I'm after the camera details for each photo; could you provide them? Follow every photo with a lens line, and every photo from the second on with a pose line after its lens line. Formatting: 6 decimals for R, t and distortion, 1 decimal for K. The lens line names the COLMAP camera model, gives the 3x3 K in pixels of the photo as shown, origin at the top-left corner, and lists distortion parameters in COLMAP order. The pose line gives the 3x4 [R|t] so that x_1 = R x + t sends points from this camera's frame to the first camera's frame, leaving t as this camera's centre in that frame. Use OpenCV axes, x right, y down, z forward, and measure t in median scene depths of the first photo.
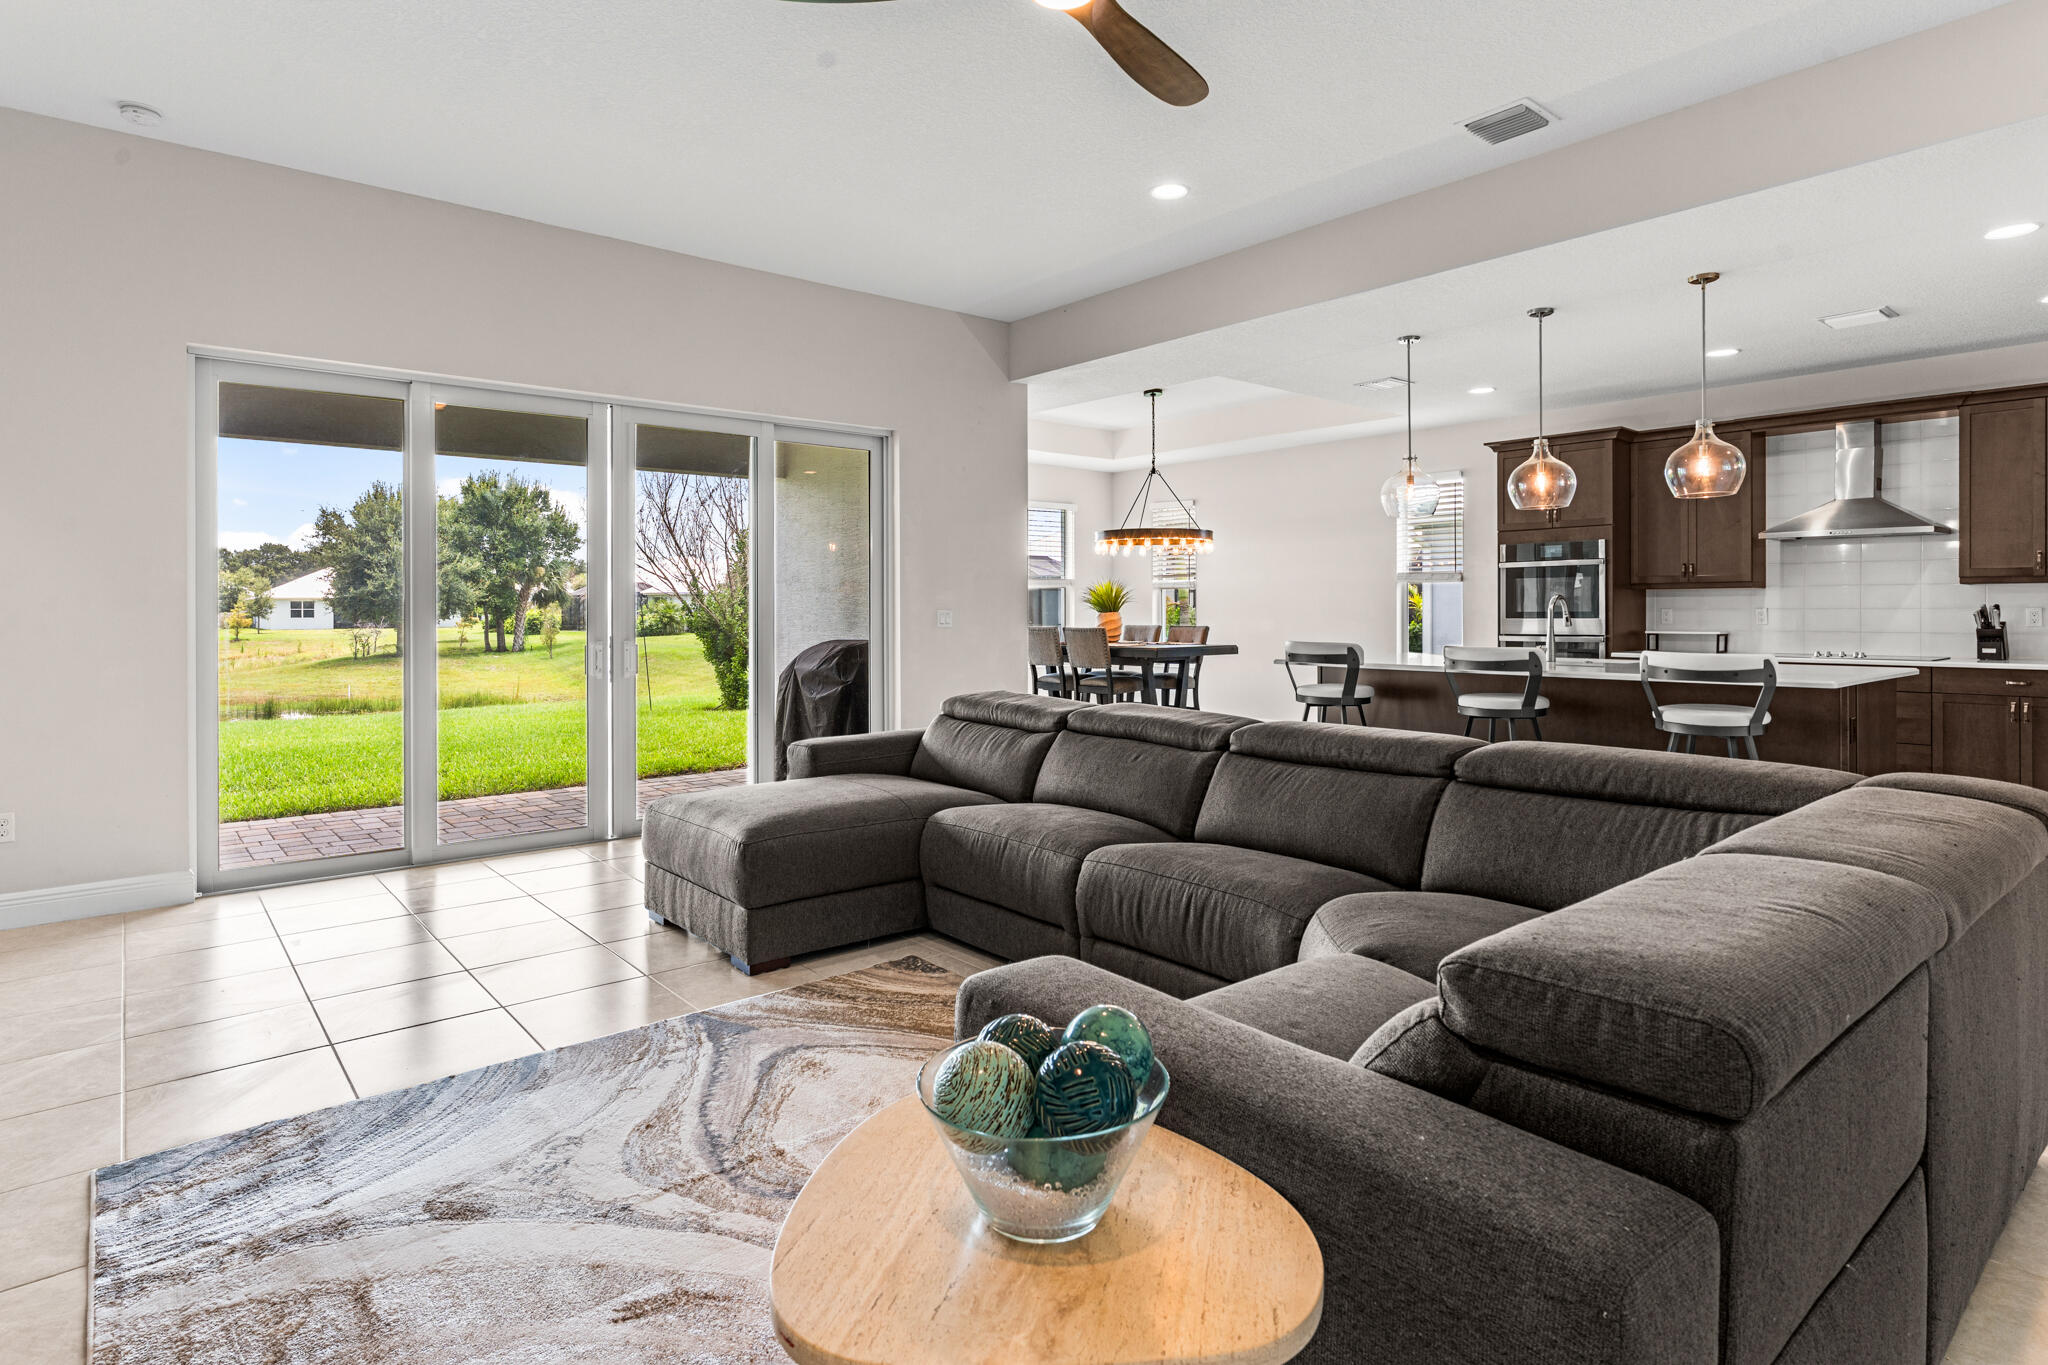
lens RADIAL K [[1073.5, 0, 1021.4], [0, 1073.5, 610.9], [0, 0, 1]] dist [0.002187, -0.000080]
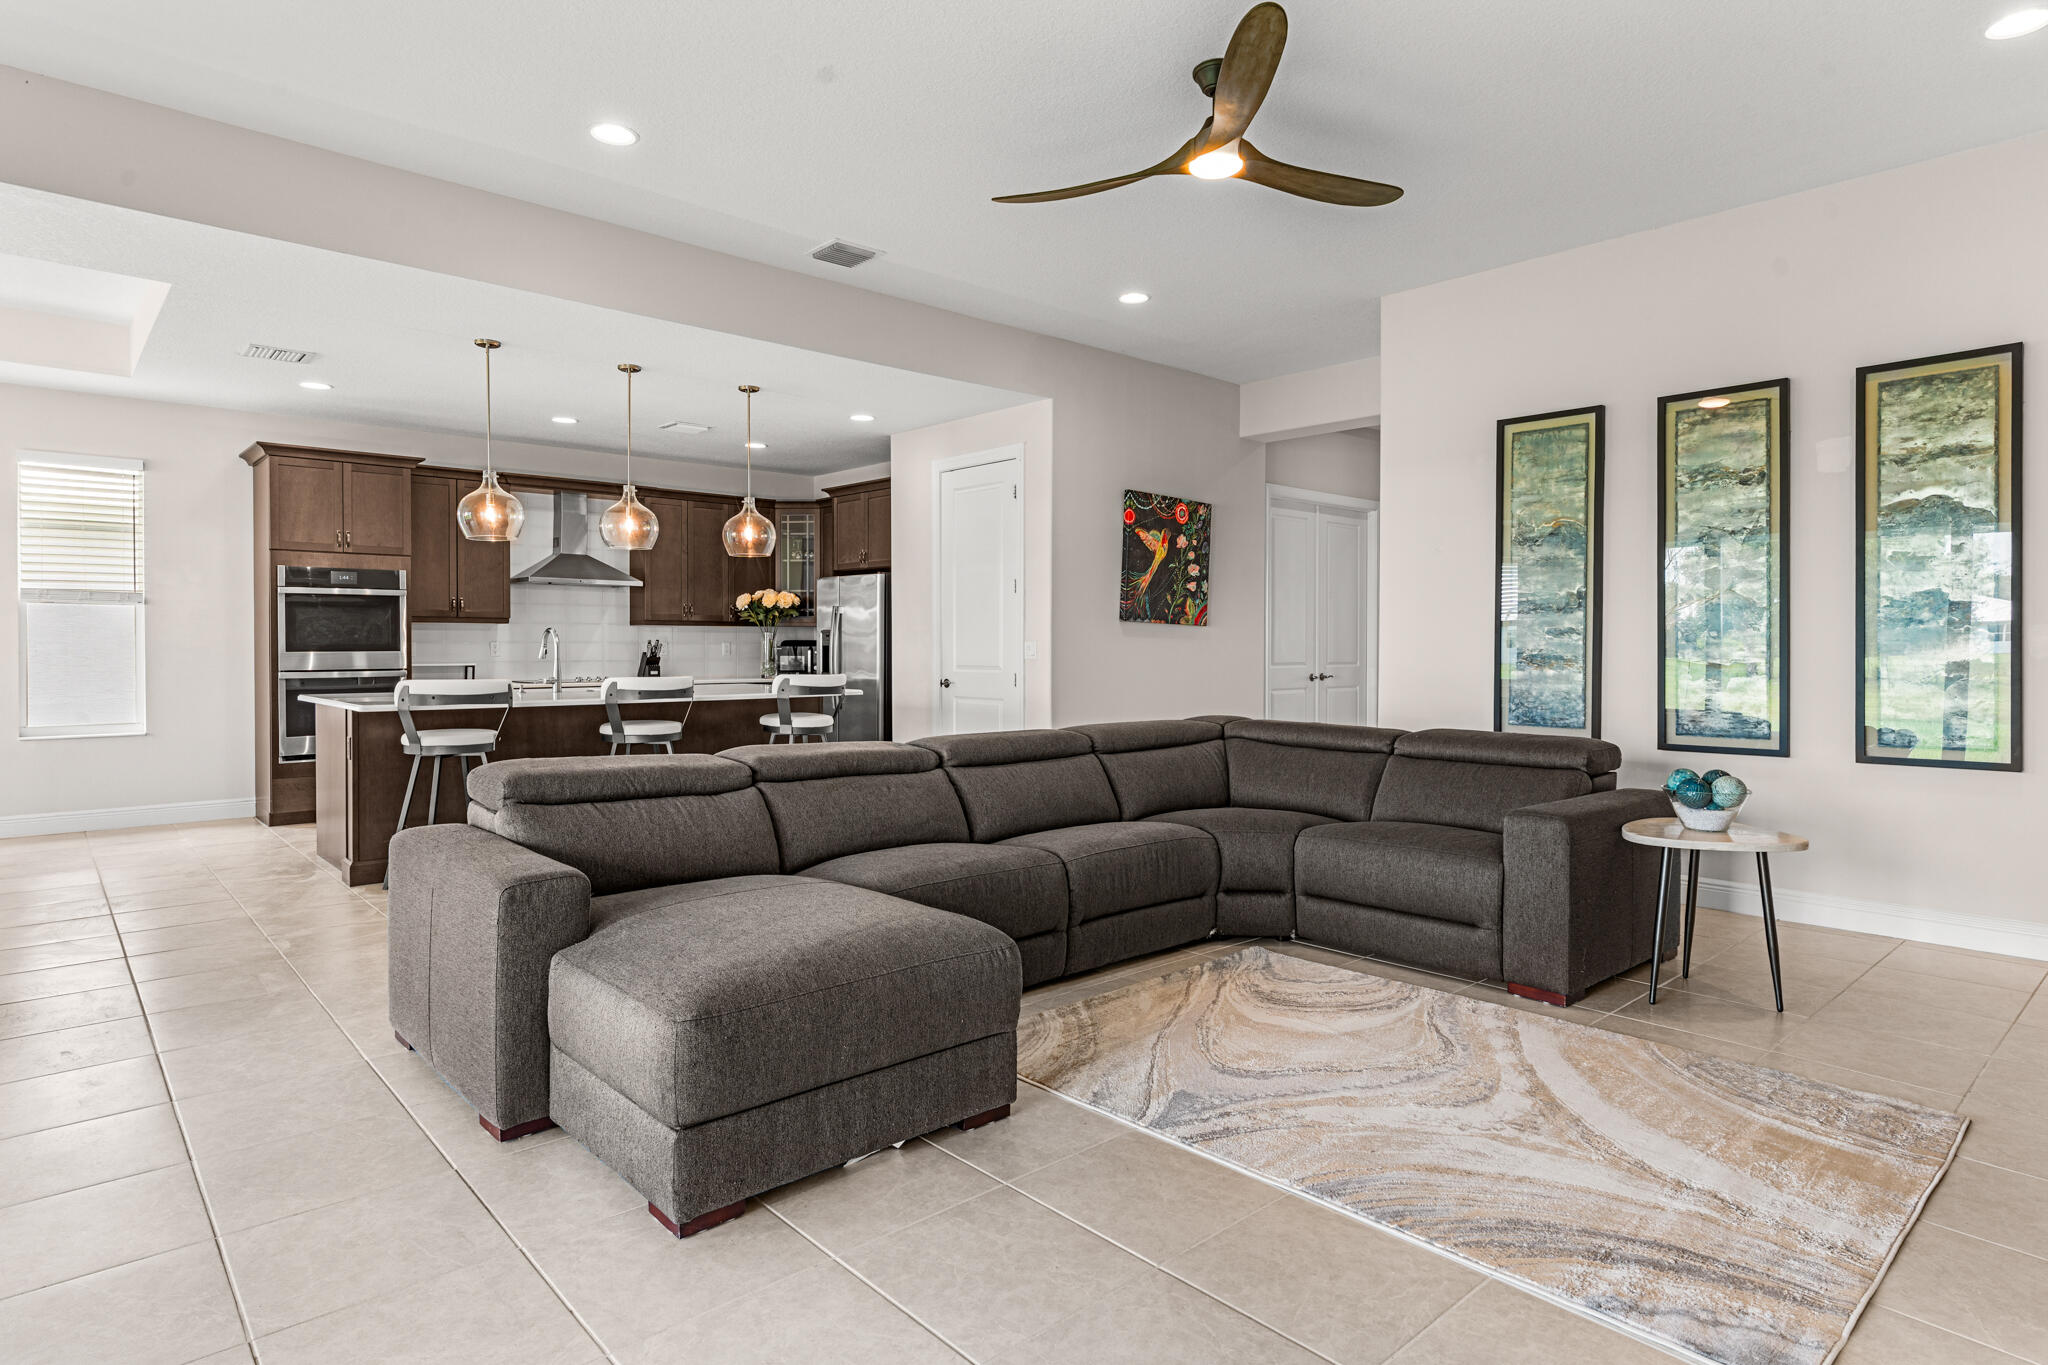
lens RADIAL K [[1116.3, 0, 1017.9], [0, 1116.3, 660.6], [0, 0, 1]] dist [-0.004035, 0.001985]
pose [[-0.029747, -0.012665, 0.999477, -0.515940], [-0.001268, 0.999919, 0.012633, 0.002050], [-0.999557, -0.000891, -0.029760, 0.502433]]
